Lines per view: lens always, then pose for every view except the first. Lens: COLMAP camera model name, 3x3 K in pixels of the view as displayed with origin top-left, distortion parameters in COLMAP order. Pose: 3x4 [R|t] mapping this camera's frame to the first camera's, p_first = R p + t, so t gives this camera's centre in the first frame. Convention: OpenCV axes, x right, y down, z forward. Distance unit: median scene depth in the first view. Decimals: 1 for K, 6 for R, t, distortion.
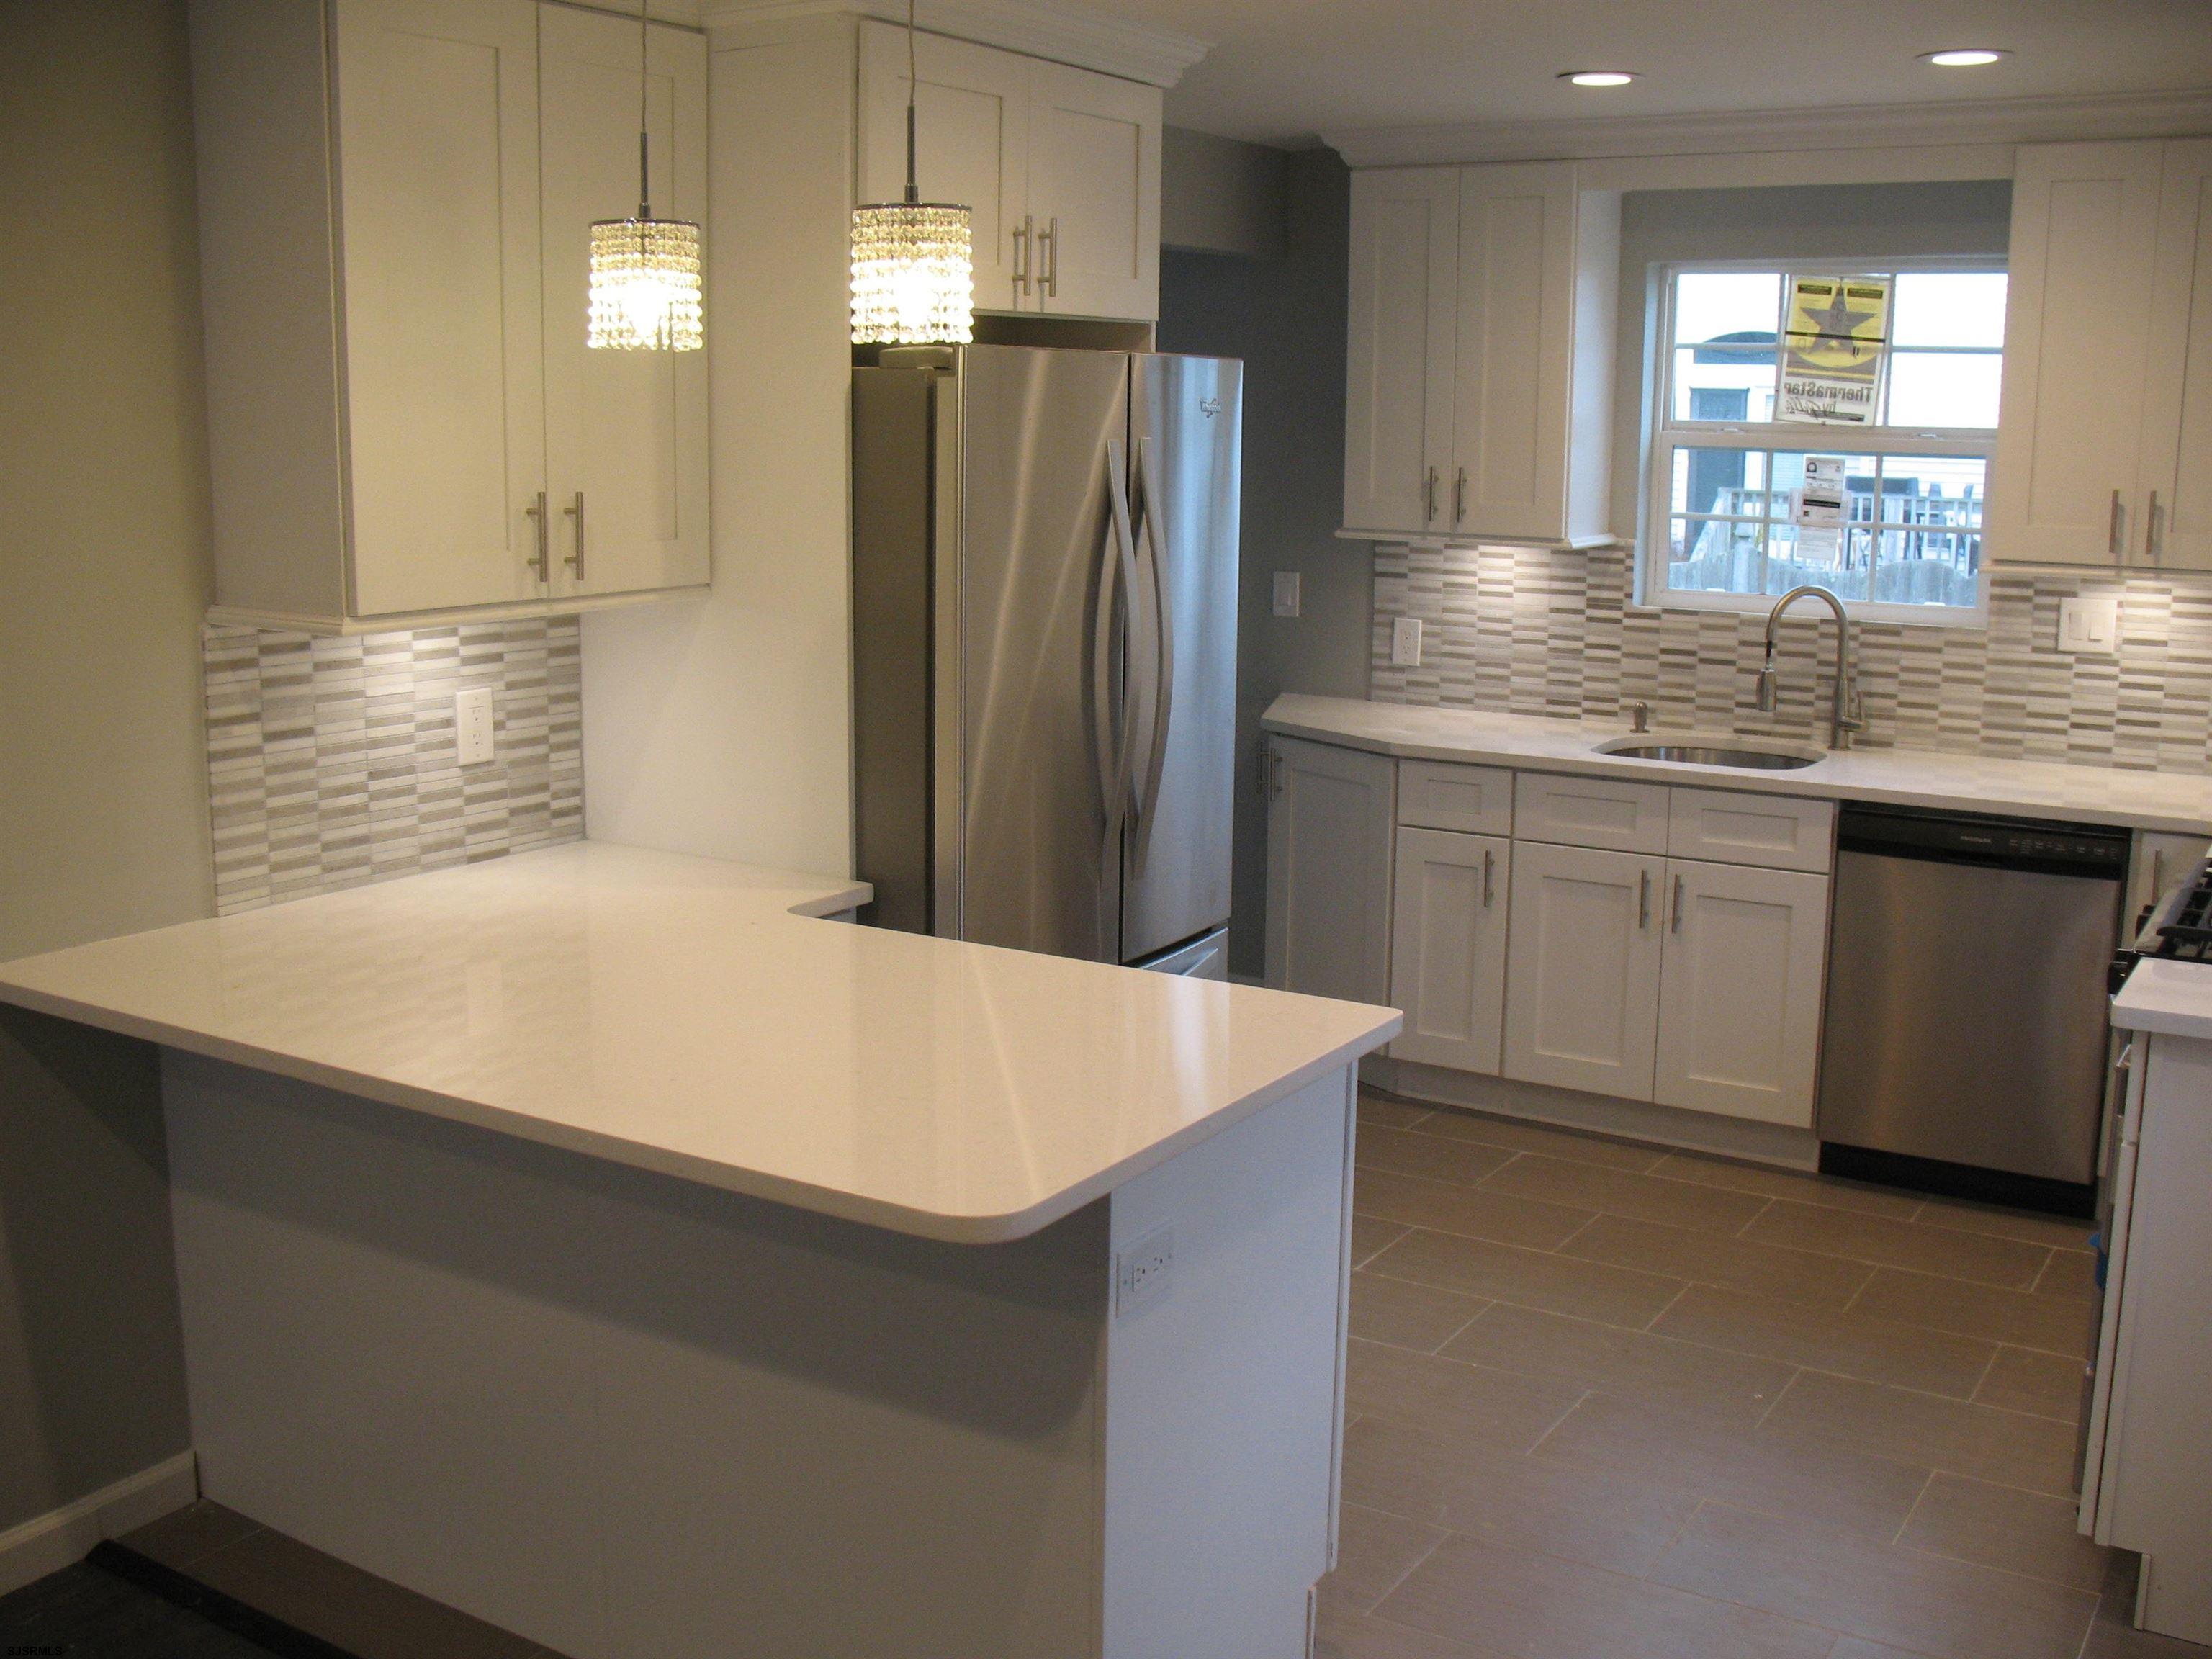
lens RADIAL K [[2269.3, 0, 1099.7], [0, 2269.3, 838.5], [0, 0, 1]] dist [-0.188474, 0.213563]
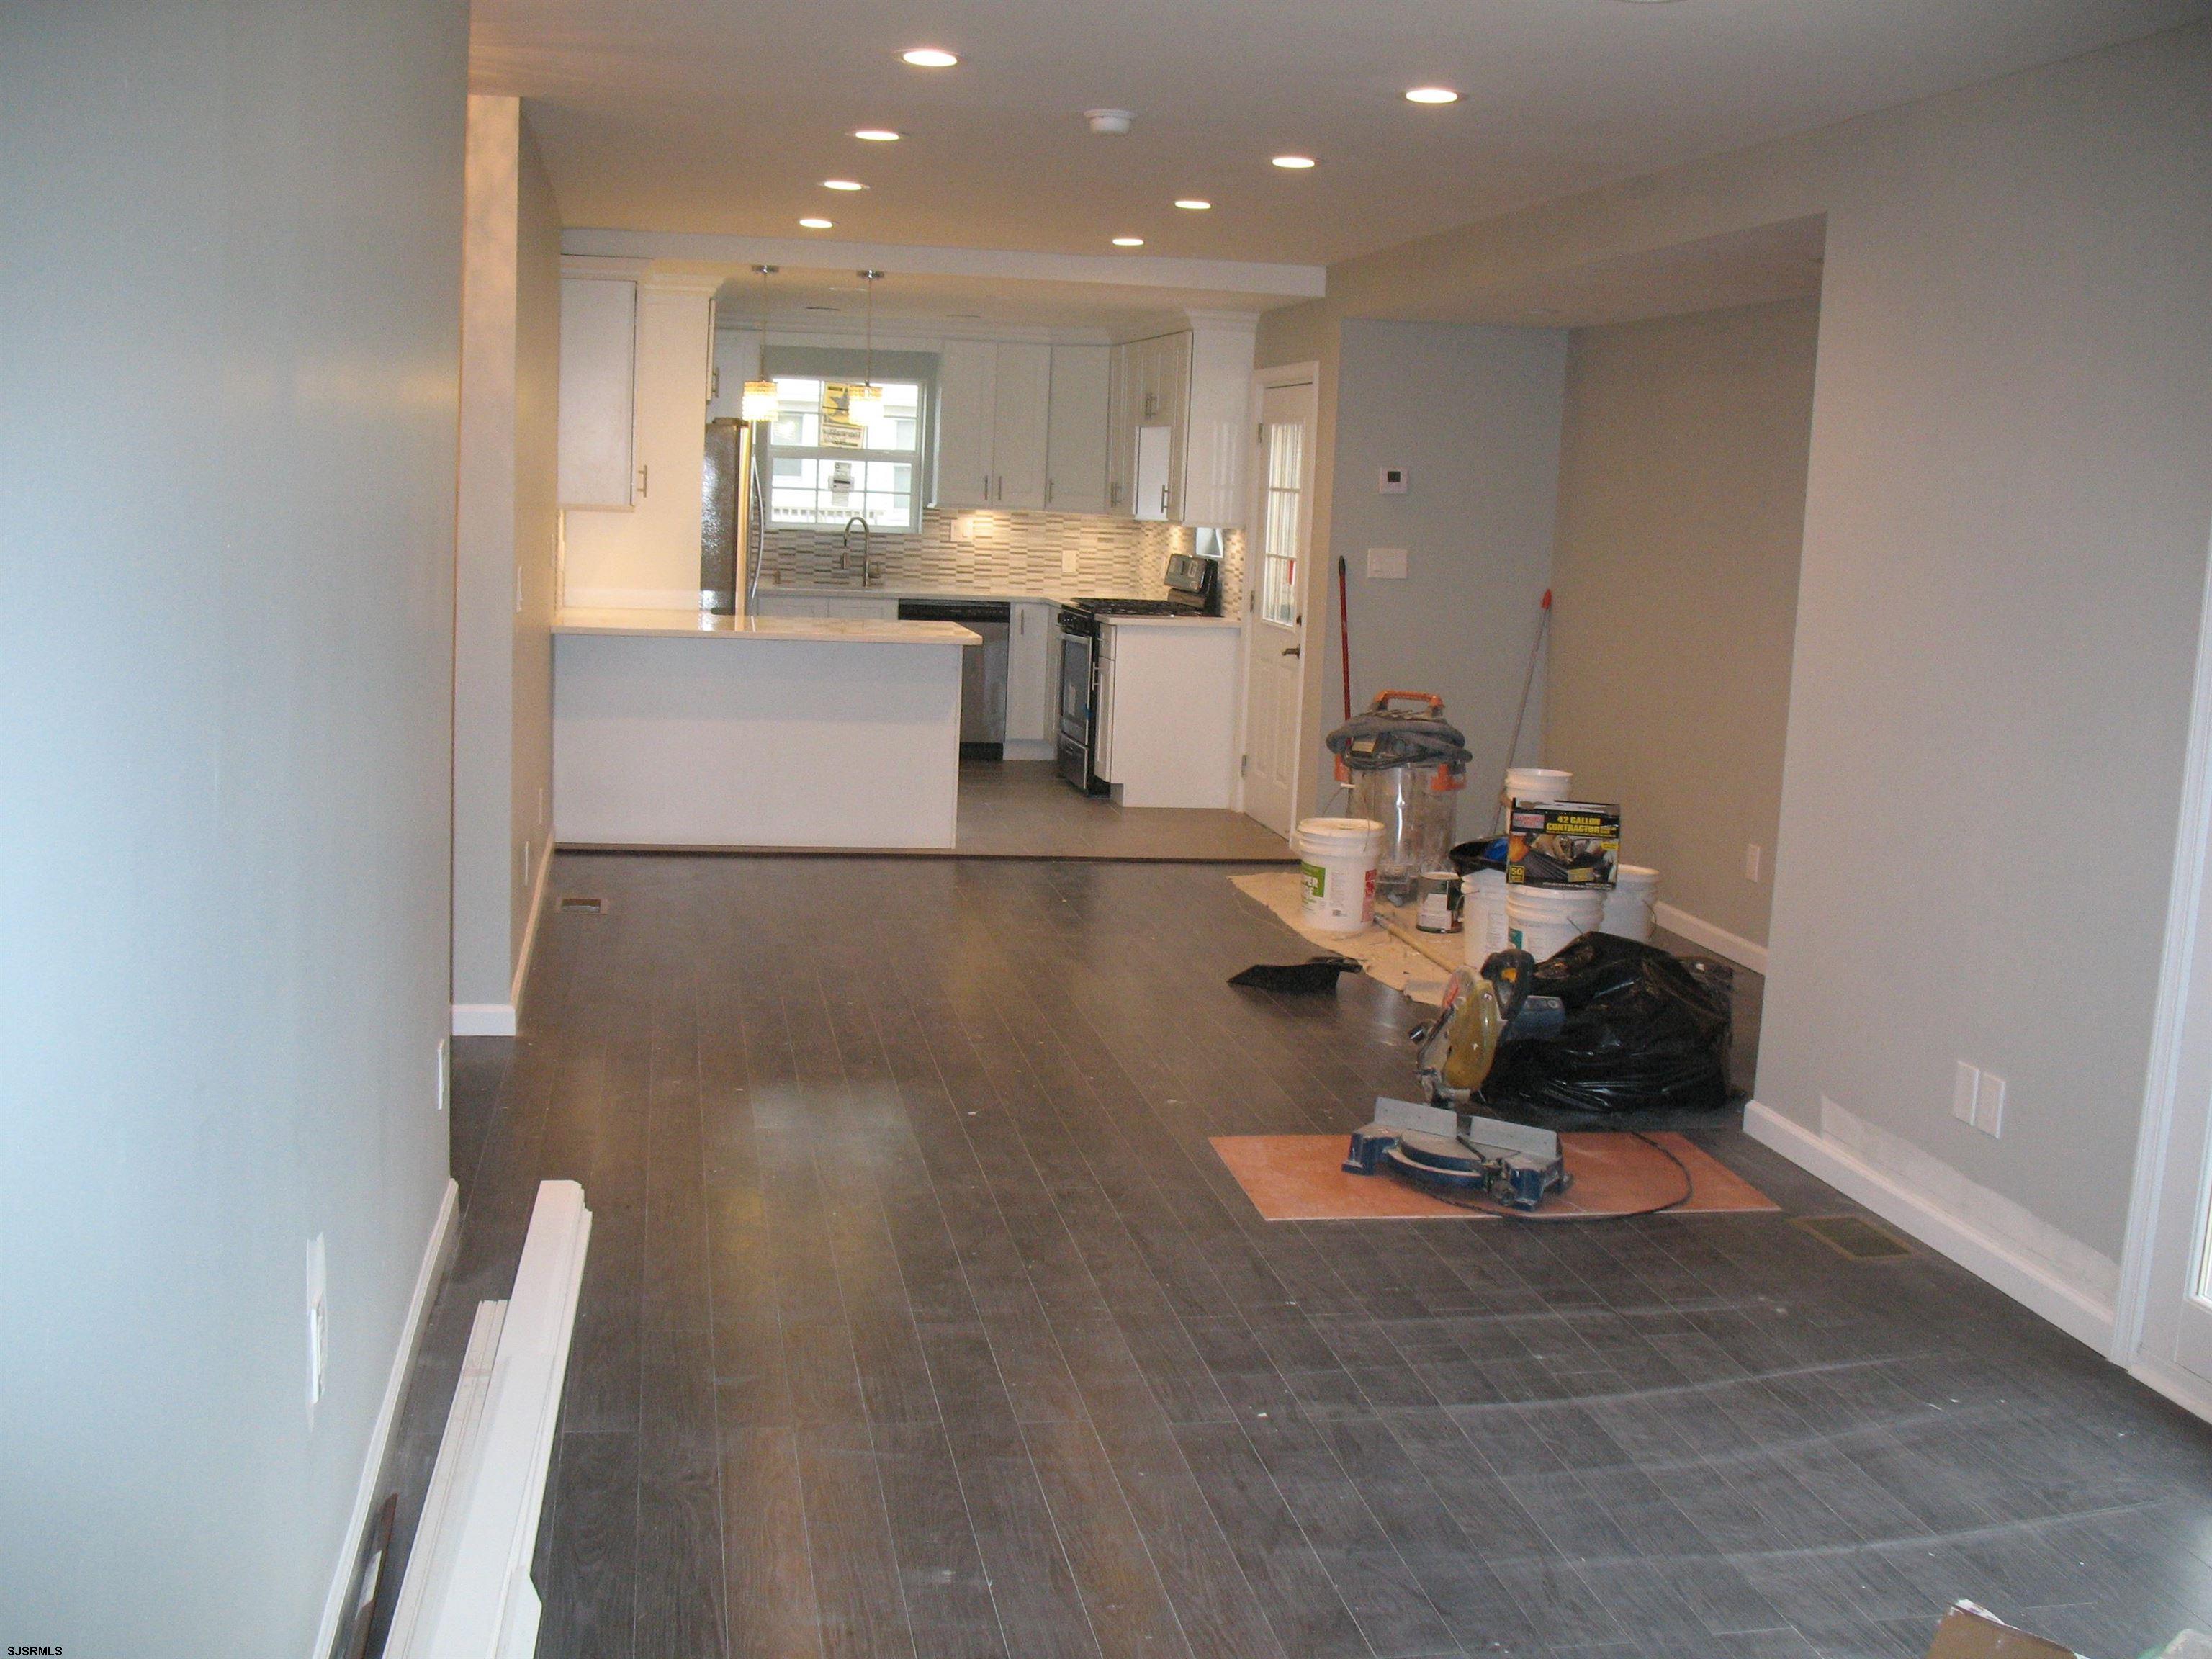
lens RADIAL K [[2269.3, 0, 1099.7], [0, 2269.3, 838.5], [0, 0, 1]] dist [-0.188474, 0.213563]
pose [[0.732761, -0.084533, 0.675215, -1.116001], [0.088161, 0.995685, 0.028979, 0.176808], [-0.674751, 0.038292, 0.737052, -0.905677]]
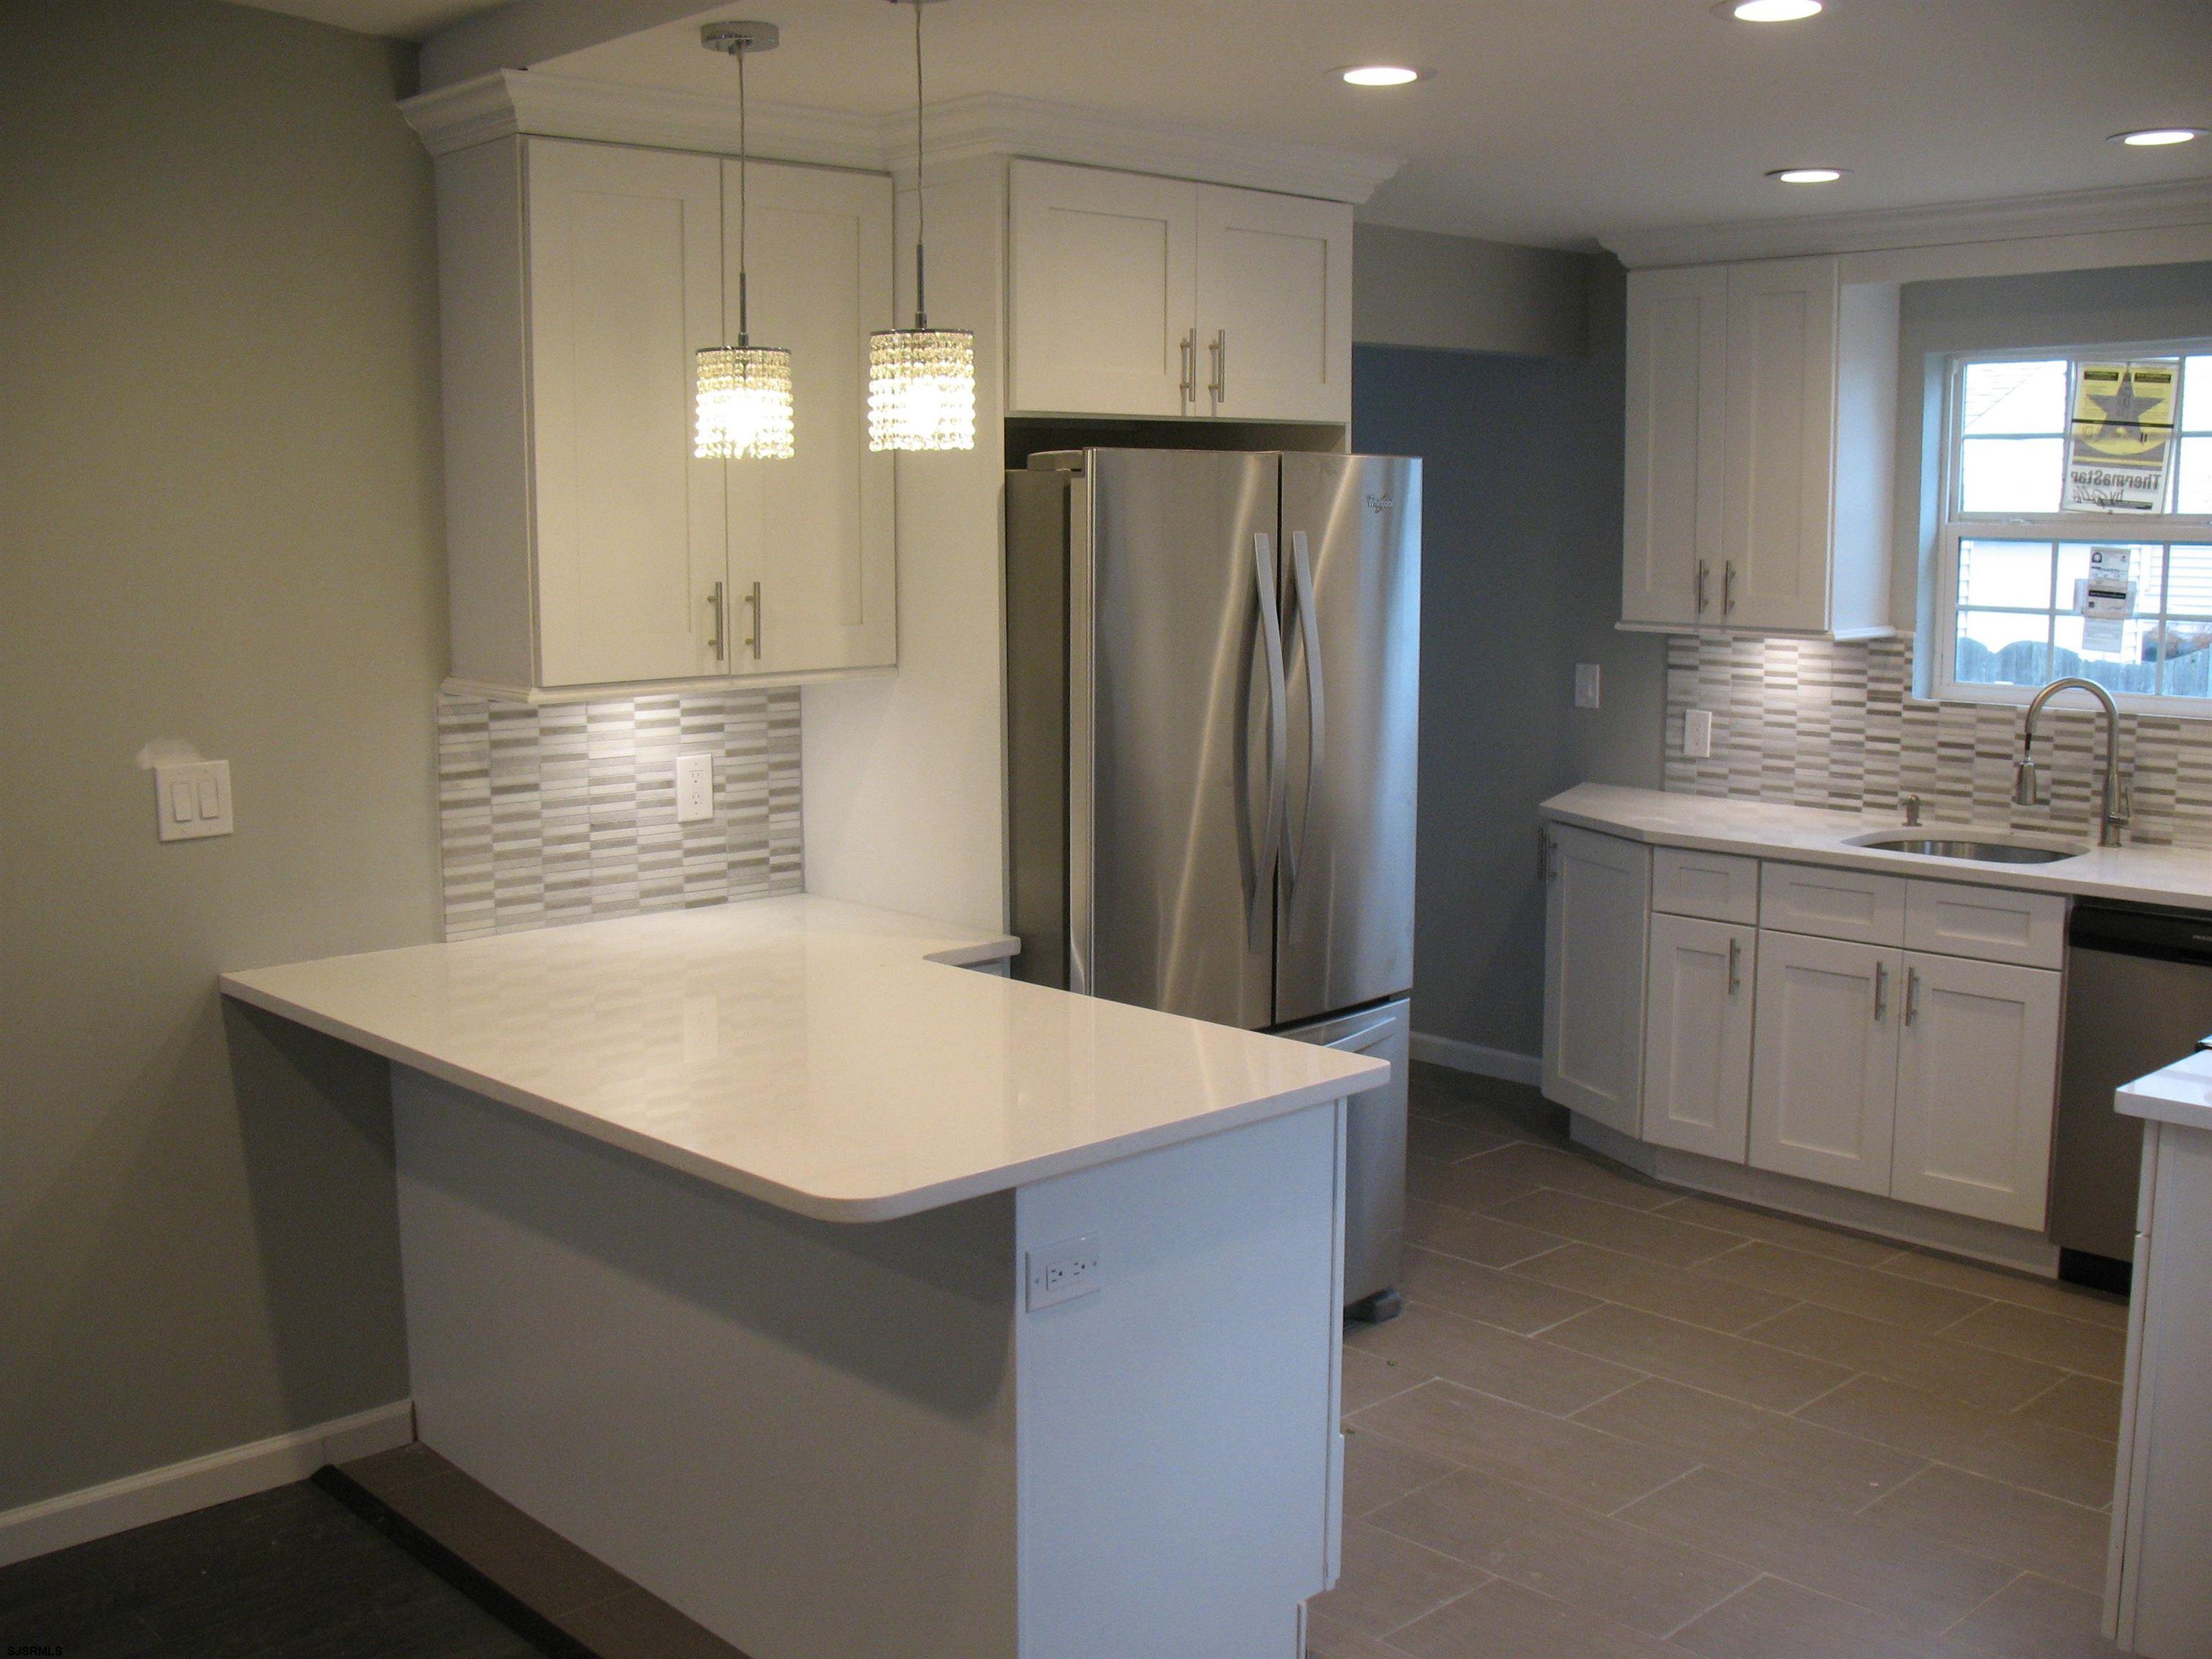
lens RADIAL K [[2269.3, 0, 1099.7], [0, 2269.3, 838.5], [0, 0, 1]] dist [-0.188474, 0.213563]
pose [[0.967984, 0.023439, -0.249915, 0.145559], [-0.034253, 0.998652, -0.039009, 0.009291], [0.248663, 0.046321, 0.967482, -0.039161]]
